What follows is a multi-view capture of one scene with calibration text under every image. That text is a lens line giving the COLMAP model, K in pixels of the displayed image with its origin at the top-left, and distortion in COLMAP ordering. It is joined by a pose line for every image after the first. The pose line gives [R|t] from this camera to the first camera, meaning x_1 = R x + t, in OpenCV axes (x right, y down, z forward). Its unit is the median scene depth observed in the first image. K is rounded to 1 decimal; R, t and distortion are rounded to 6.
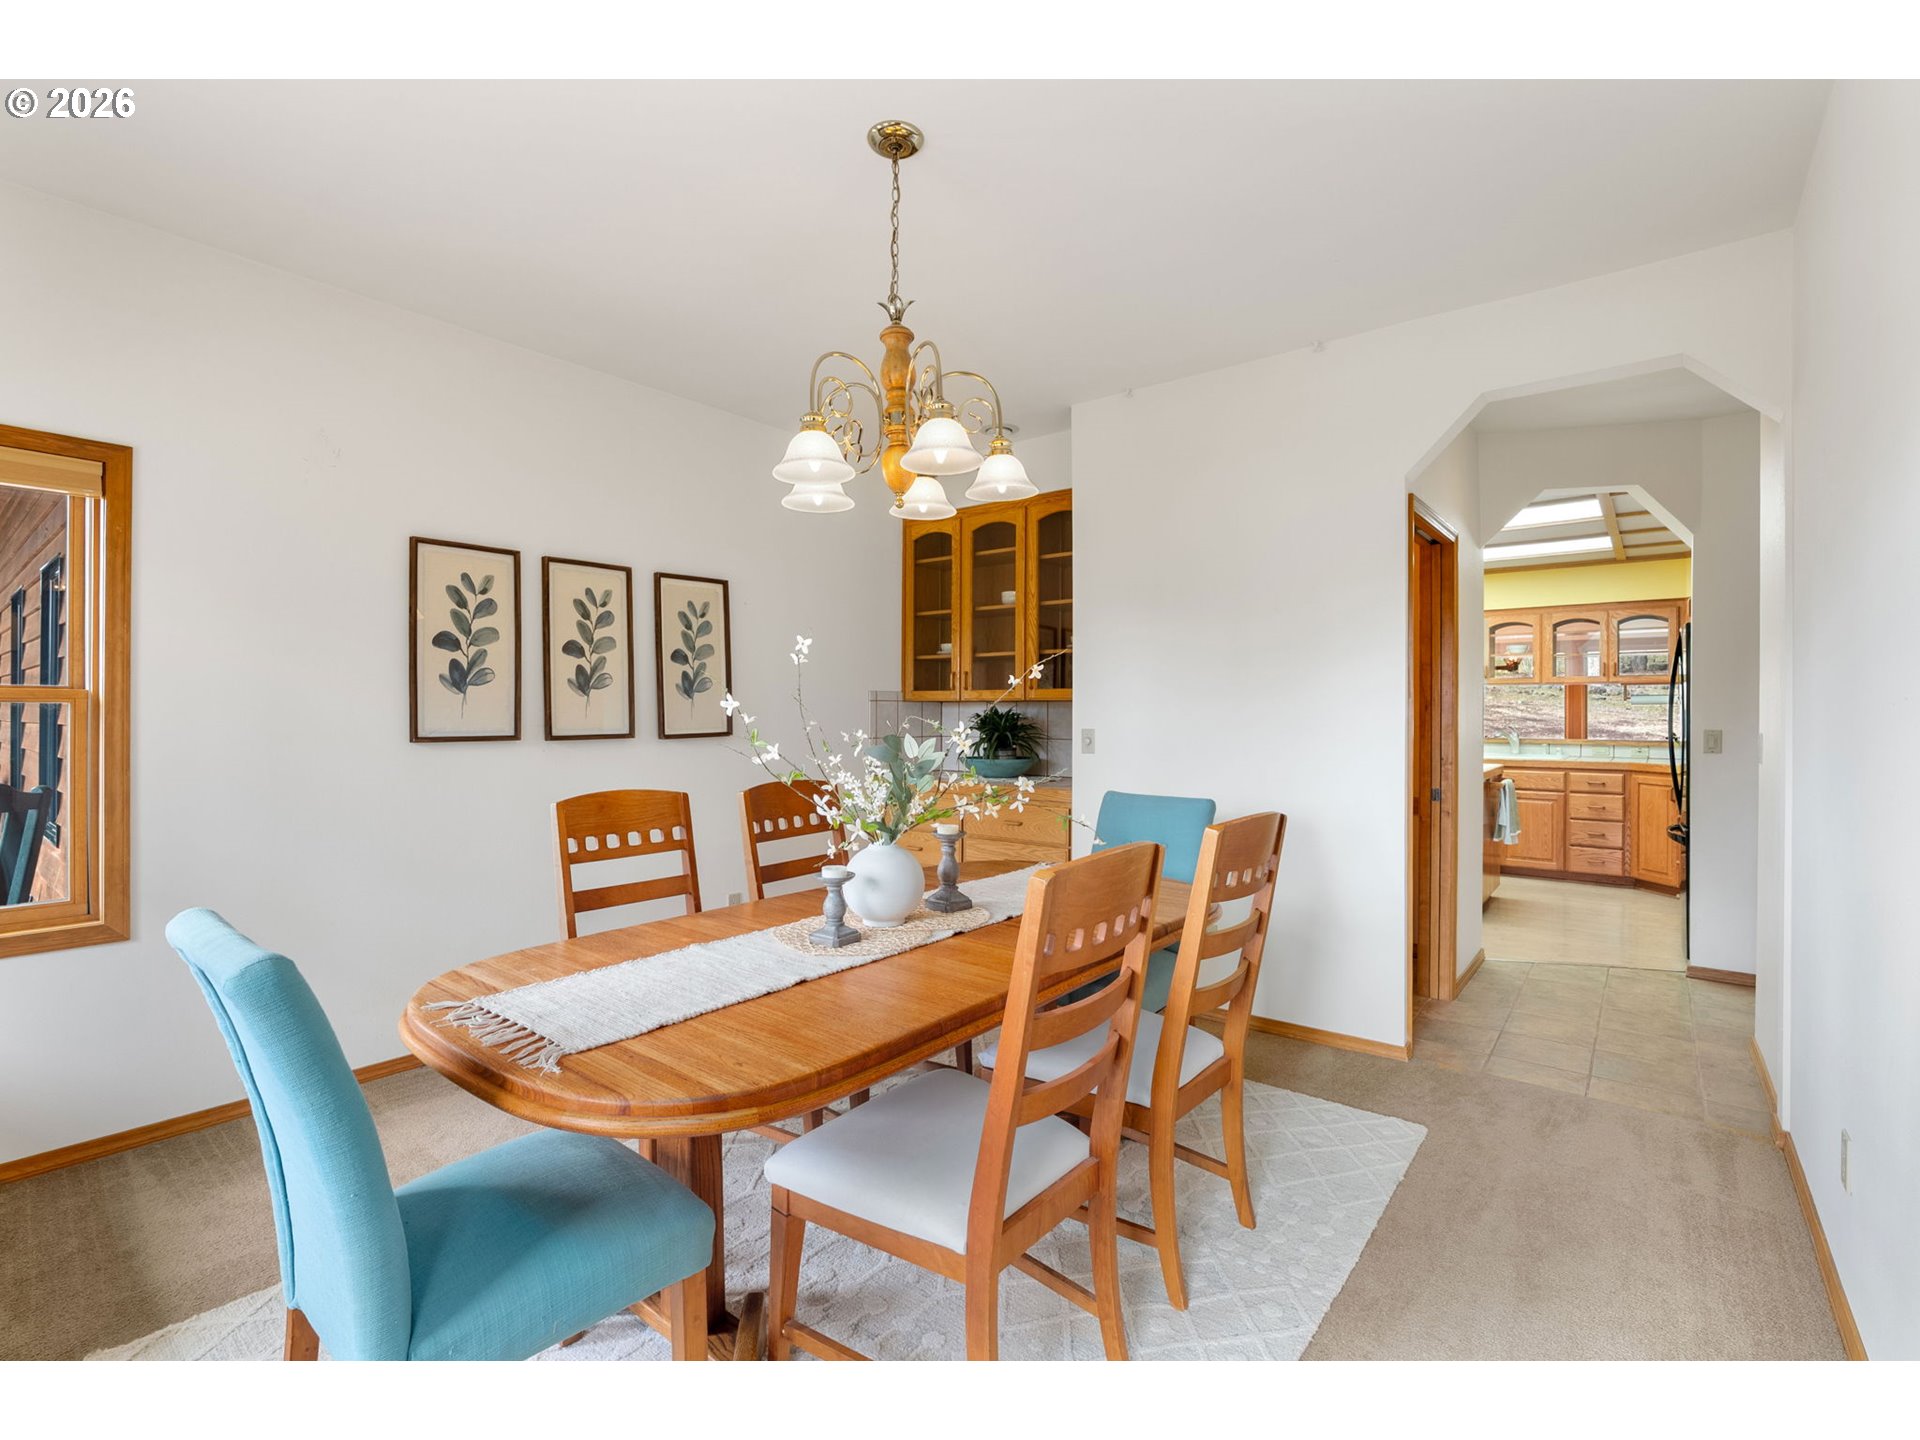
lens RADIAL K [[884.8, 0, 949.3], [0, 884.8, 728.3], [0, 0, 1]] dist [-0.004695, -0.000056]
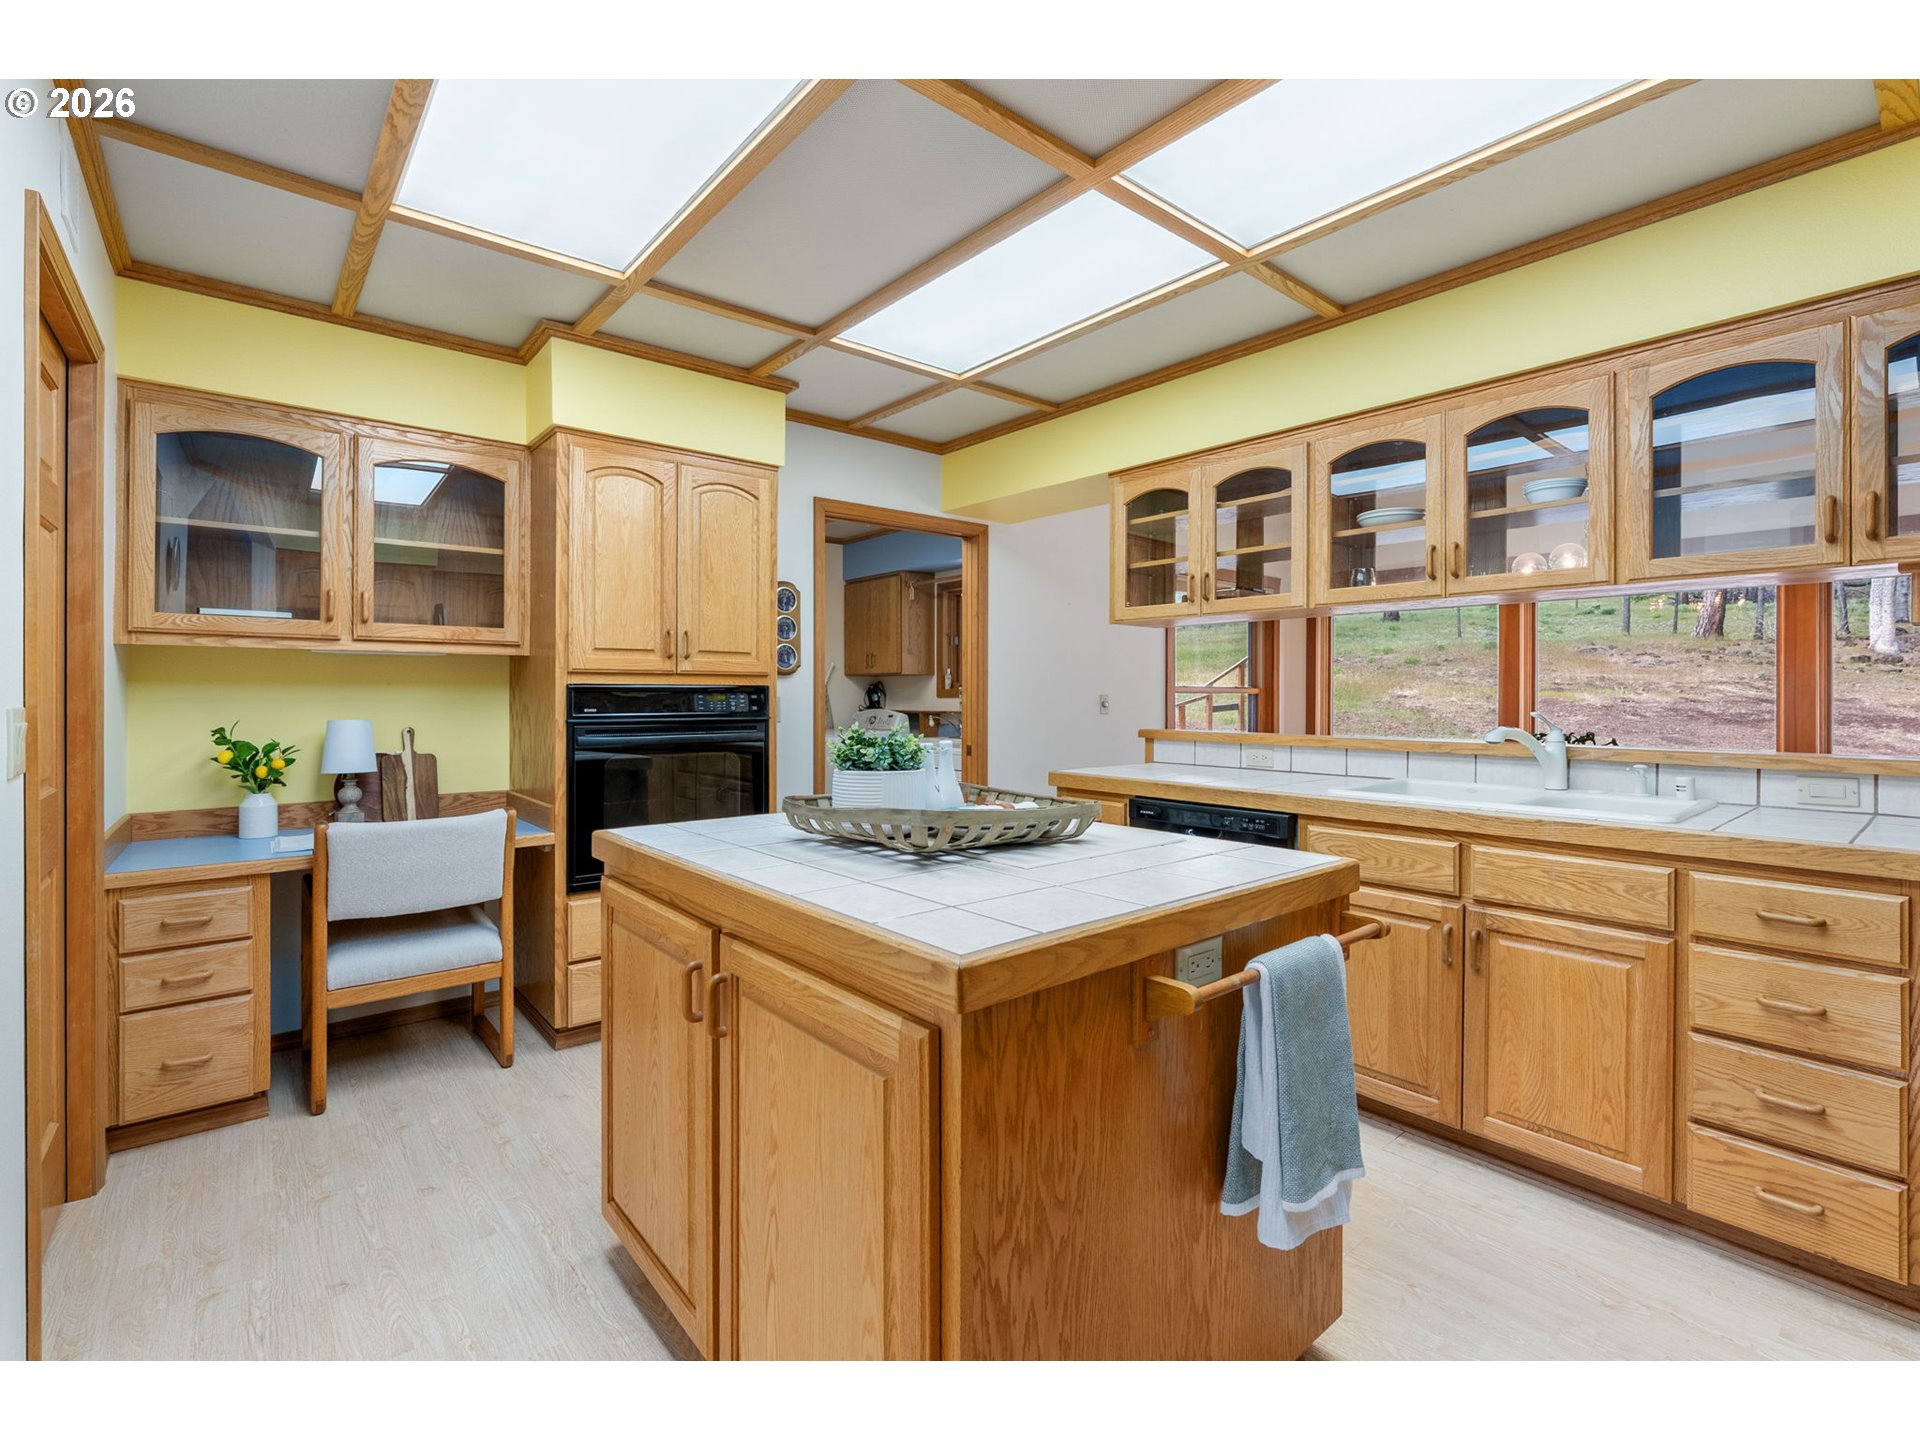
lens RADIAL K [[884.8, 0, 944.0], [0, 884.8, 704.3], [0, 0, 1]] dist [-0.004695, -0.000056]
pose [[0.981393, 0.005396, -0.191935, 0.454697], [-0.006182, 0.999975, -0.003497, -0.002606], [0.191911, 0.004619, 0.981401, 0.586887]]
